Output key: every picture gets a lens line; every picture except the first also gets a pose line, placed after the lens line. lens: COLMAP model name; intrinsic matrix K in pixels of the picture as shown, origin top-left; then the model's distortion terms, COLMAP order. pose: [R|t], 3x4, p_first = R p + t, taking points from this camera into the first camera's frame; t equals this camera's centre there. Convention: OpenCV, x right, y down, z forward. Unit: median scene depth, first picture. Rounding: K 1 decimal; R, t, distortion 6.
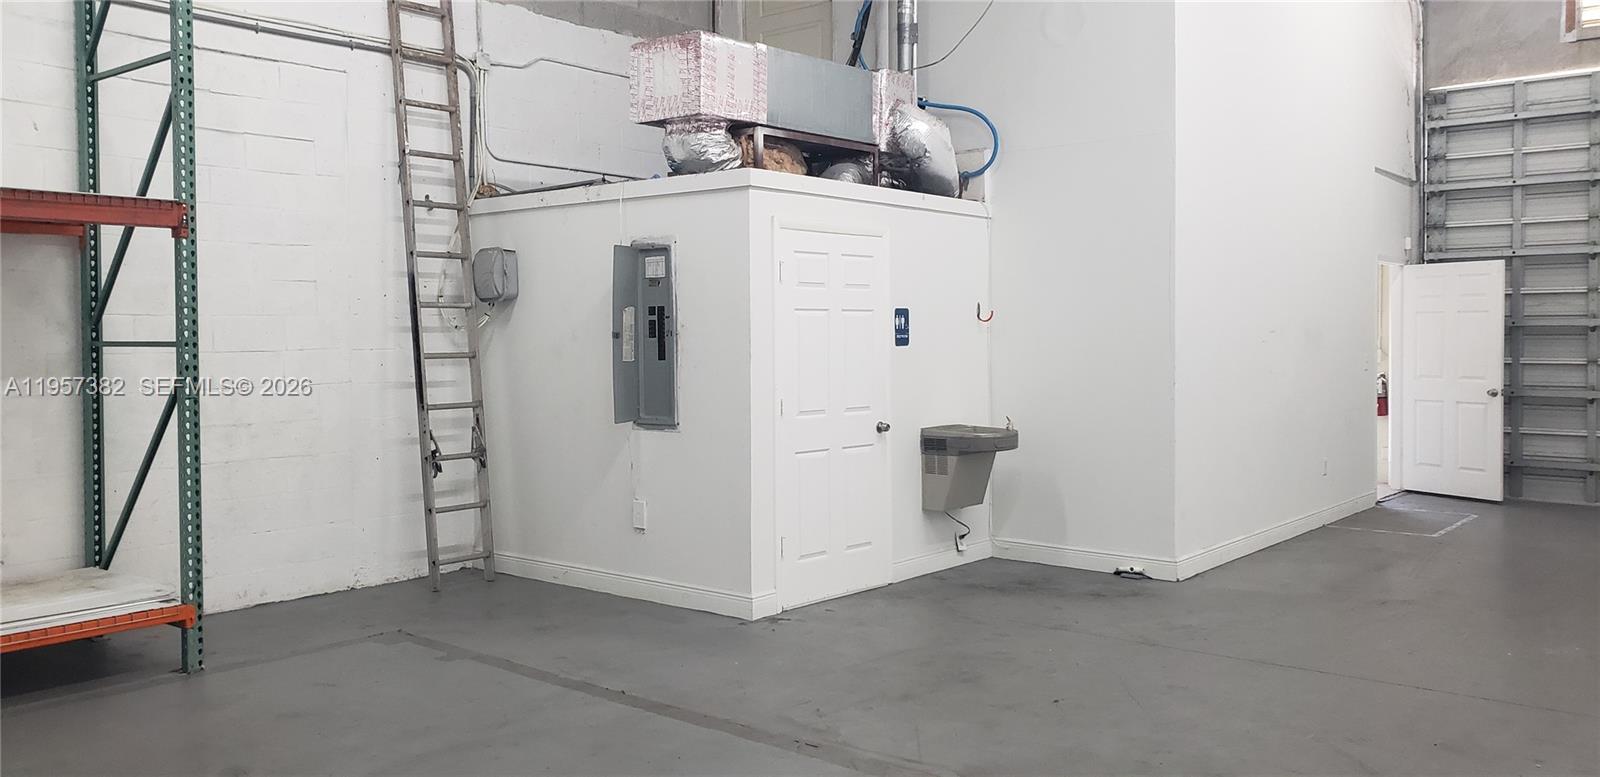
lens RADIAL K [[1226.1, 0, 800.0], [0, 1226.1, 388.5], [0, 0, 1]] dist [-0.003125, -0.010153]
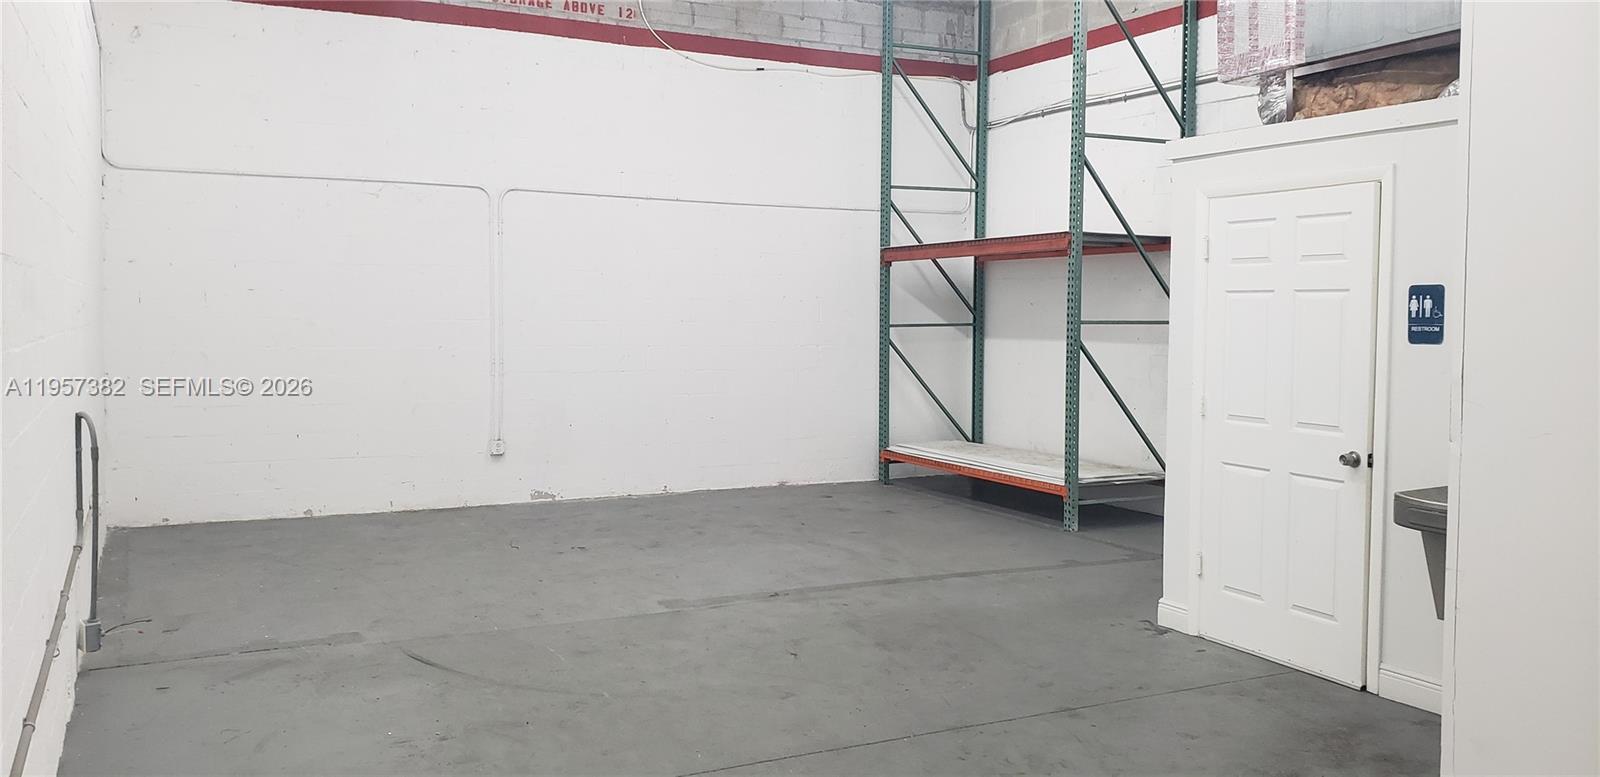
lens RADIAL K [[1259.8, 0, 800.0], [0, 1259.8, 388.5], [0, 0, 1]] dist [0.152825, -0.336155]
pose [[-0.379402, 0.058685, -0.923369, 0.829532], [-0.047197, 0.995460, 0.082659, -0.051963], [0.924027, 0.074942, -0.374909, 0.961341]]
